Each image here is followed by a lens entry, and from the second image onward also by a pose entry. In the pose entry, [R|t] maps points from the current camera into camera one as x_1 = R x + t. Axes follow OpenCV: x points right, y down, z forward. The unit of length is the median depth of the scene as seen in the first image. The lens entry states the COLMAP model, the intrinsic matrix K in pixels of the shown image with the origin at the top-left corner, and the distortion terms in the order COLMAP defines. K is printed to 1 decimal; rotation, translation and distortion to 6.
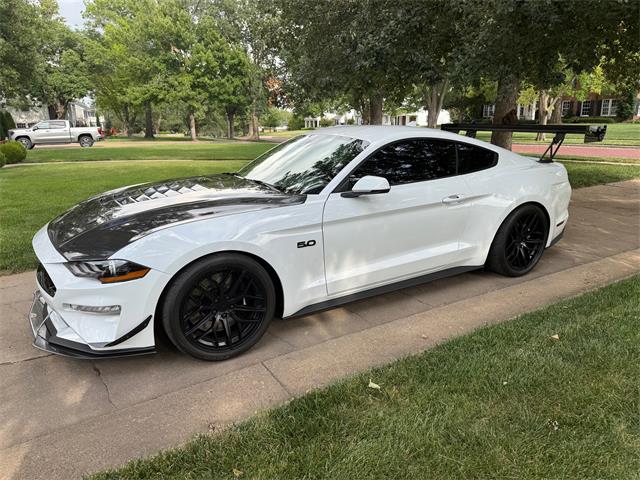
lens RADIAL K [[477.7, 0, 319.5], [0, 477.7, 240.0], [0, 0, 1]] dist [-0.032981, -0.015899]
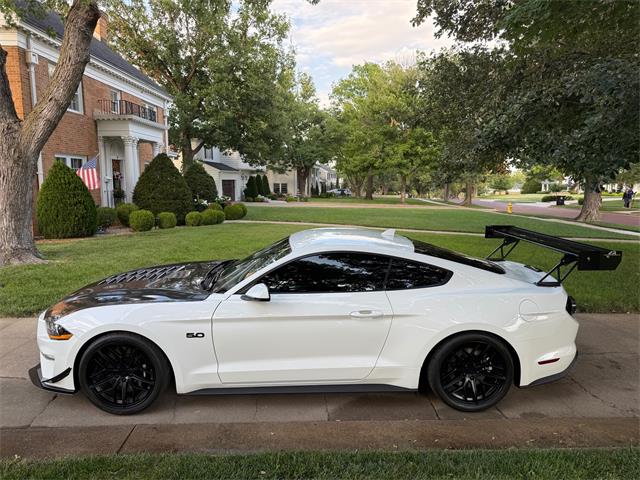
lens RADIAL K [[456.7, 0, 320.3], [0, 456.7, 242.8], [0, 0, 1]] dist [0.023214, -0.031420]
pose [[0.851211, 0.085150, -0.517869, 0.131493], [-0.136648, 0.988675, -0.062044, -0.031059], [0.506721, 0.123578, 0.853207, 0.024334]]
